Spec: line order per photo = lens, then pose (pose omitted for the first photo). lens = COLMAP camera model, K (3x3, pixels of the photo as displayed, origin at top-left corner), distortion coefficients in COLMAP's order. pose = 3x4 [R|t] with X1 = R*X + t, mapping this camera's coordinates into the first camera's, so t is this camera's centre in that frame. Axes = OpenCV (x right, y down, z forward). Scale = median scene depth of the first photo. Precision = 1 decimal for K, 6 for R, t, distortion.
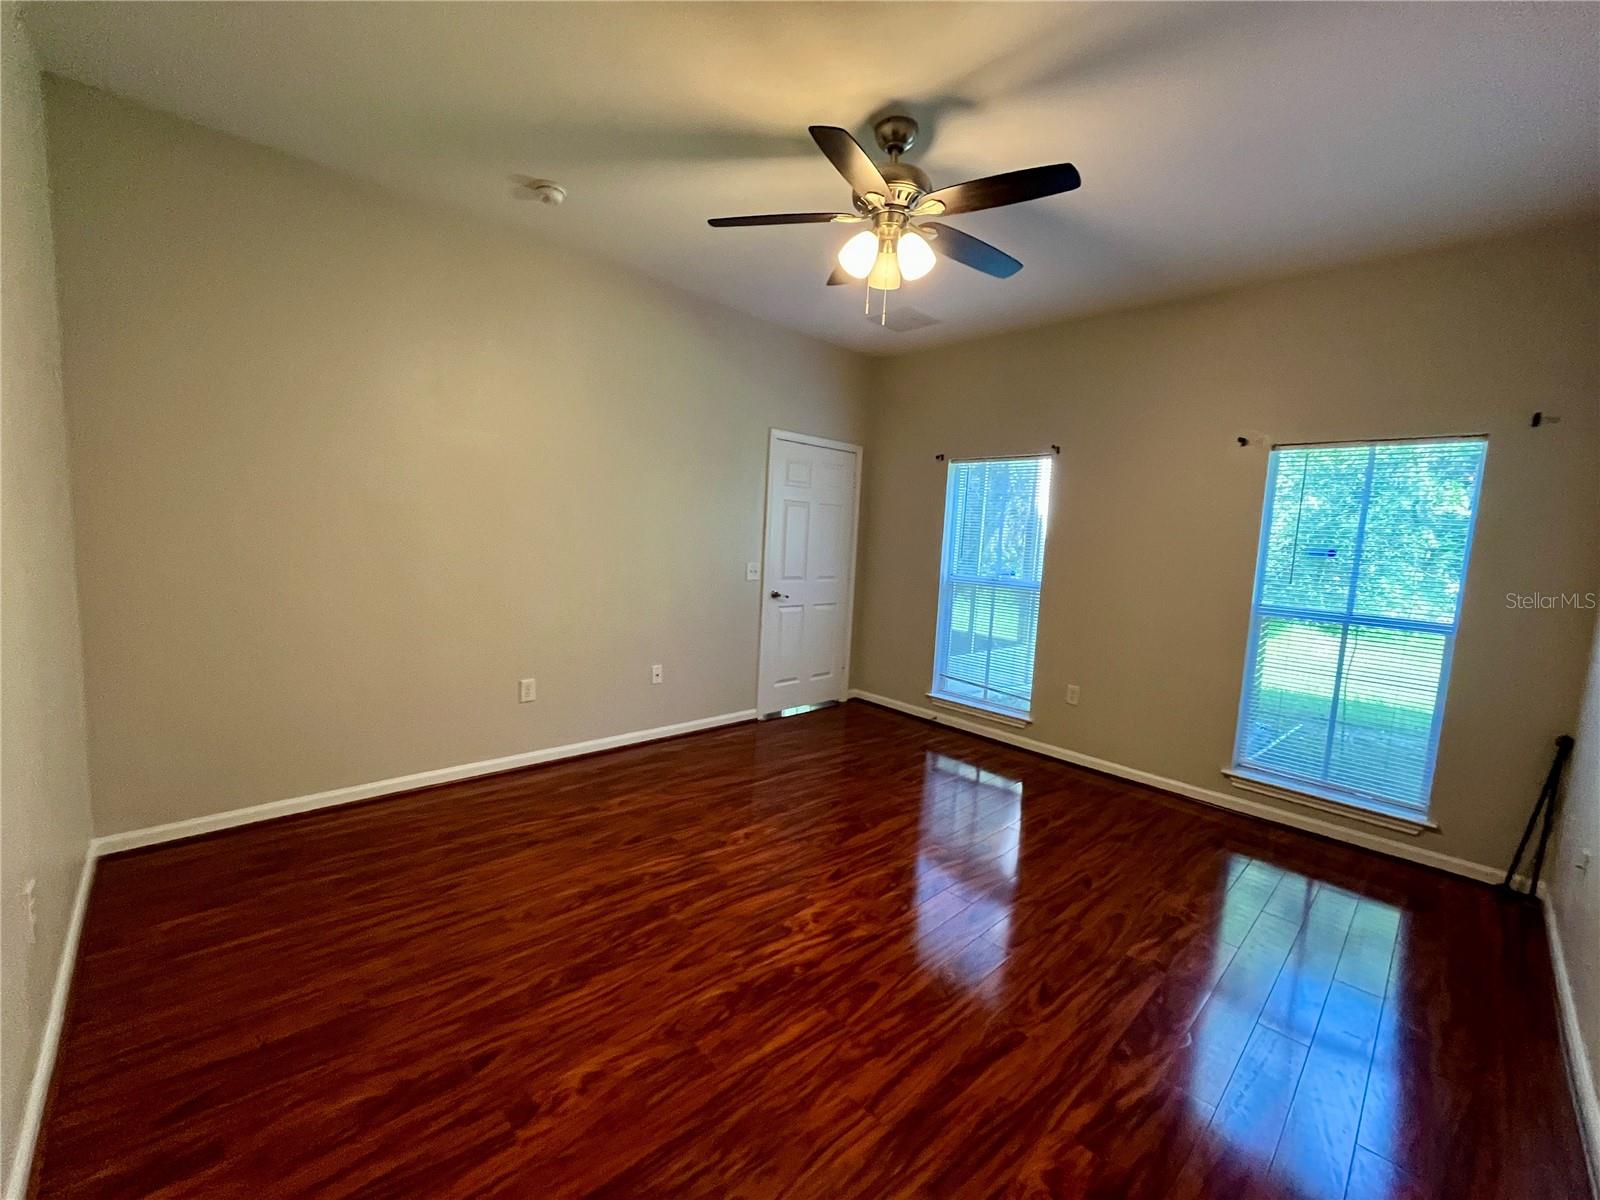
lens RADIAL K [[647.3, 0, 800.0], [0, 647.3, 600.0], [0, 0, 1]] dist [-0.001852, -0.000086]
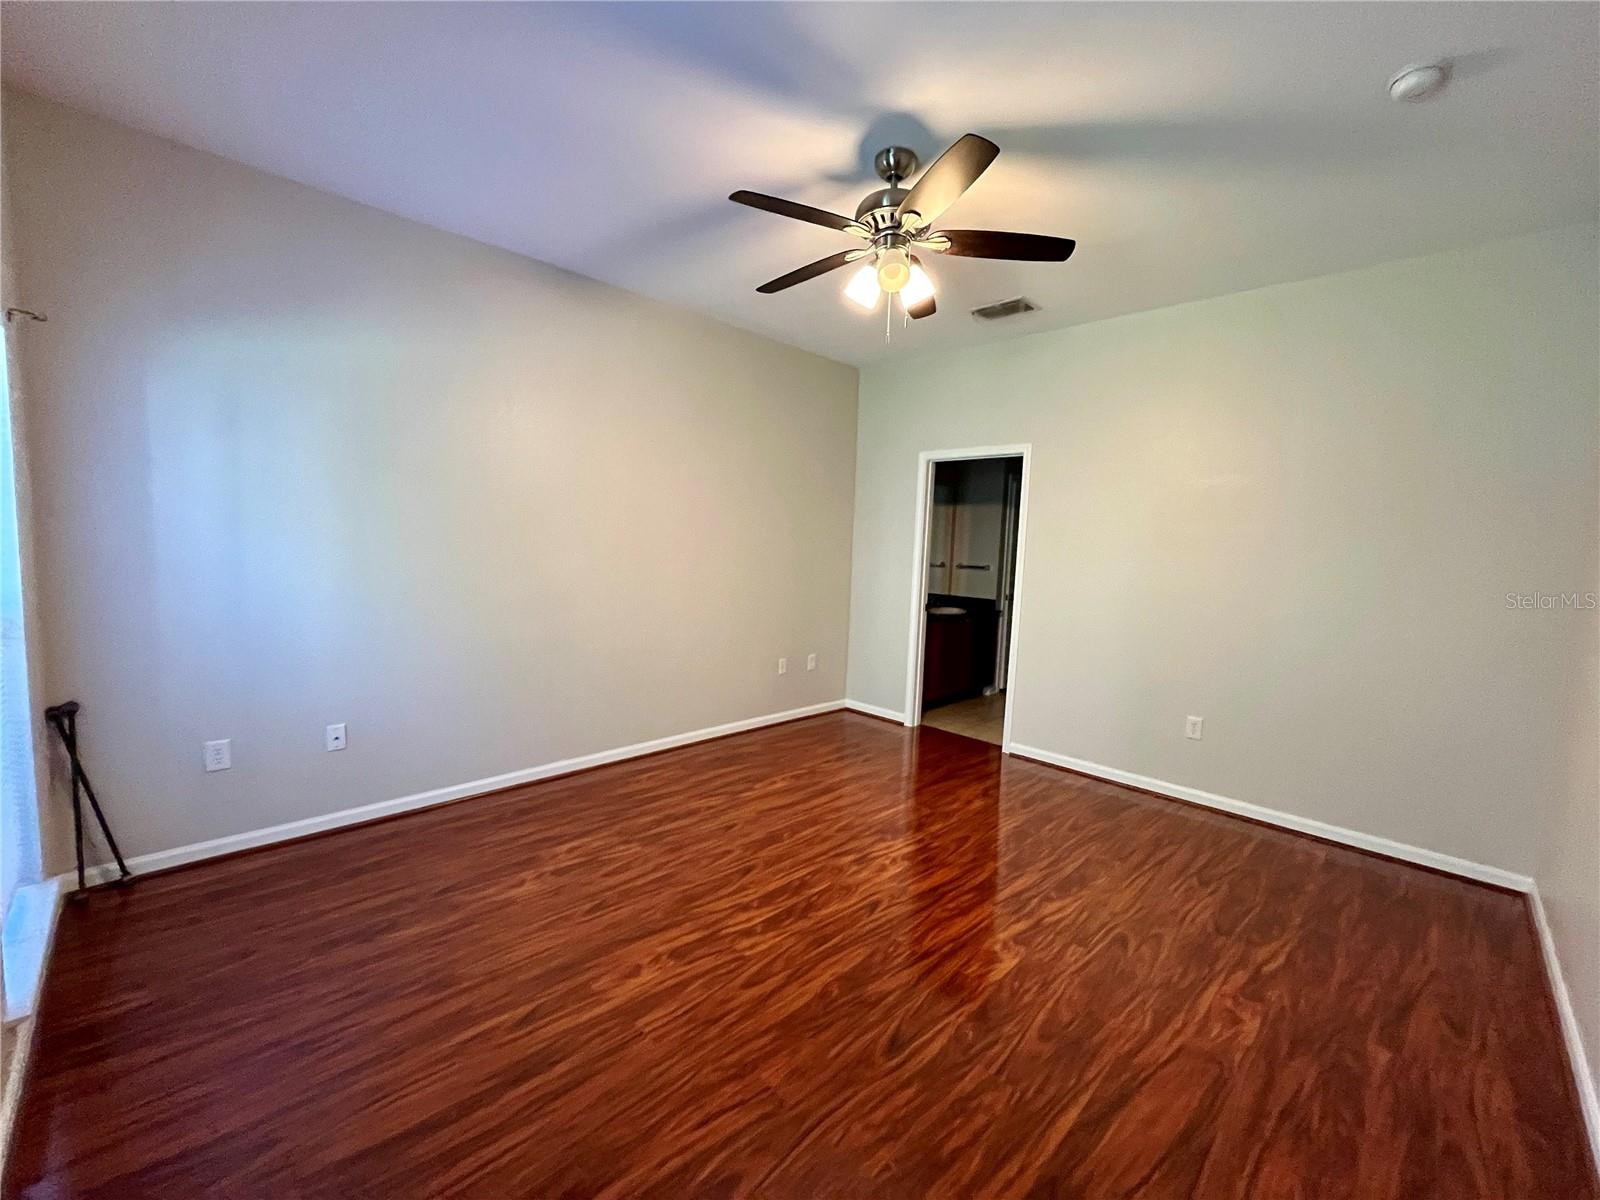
lens RADIAL K [[647.3, 0, 800.0], [0, 647.3, 600.0], [0, 0, 1]] dist [-0.001852, -0.000086]
pose [[-0.995619, -0.089594, -0.026758, 0.253680], [-0.093096, 0.976517, 0.194288, -0.207682], [0.008722, 0.195927, -0.980580, 2.052904]]
